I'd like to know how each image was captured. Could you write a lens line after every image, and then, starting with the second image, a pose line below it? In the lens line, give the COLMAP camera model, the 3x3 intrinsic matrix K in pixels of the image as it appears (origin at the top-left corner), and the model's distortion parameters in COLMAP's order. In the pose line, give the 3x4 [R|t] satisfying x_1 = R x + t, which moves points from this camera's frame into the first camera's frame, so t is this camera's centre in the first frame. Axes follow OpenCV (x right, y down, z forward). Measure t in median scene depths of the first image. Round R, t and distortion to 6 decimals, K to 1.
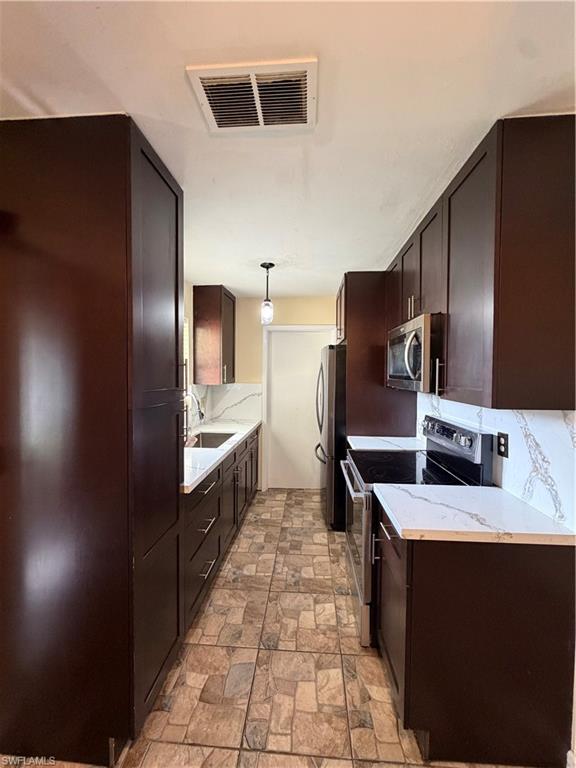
lens RADIAL K [[307.8, 0, 289.9], [0, 307.8, 382.5], [0, 0, 1]] dist [0.000085, 0.000321]
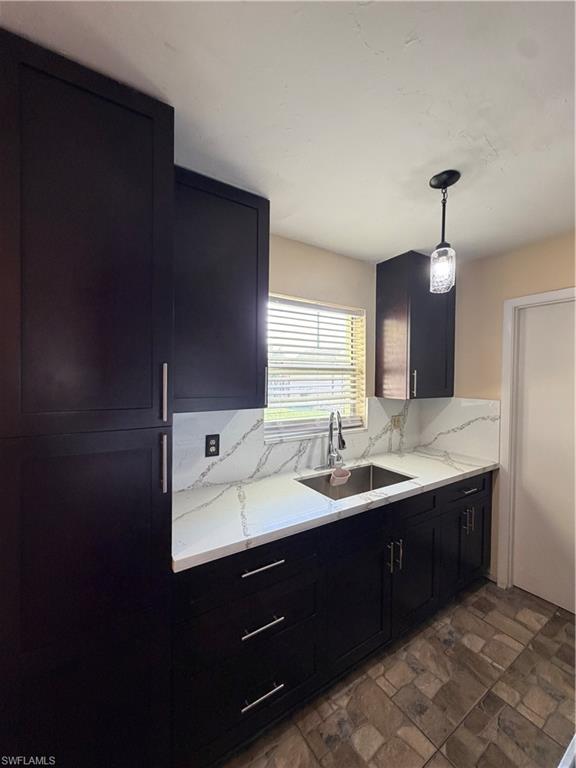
lens RADIAL K [[307.8, 0, 286.3], [0, 307.8, 381.3], [0, 0, 1]] dist [0.000085, 0.000321]
pose [[0.600172, 0.010690, -0.799800, 0.156760], [-0.030079, 0.999505, -0.009212, -0.017576], [0.799305, 0.029586, 0.600196, 0.389483]]
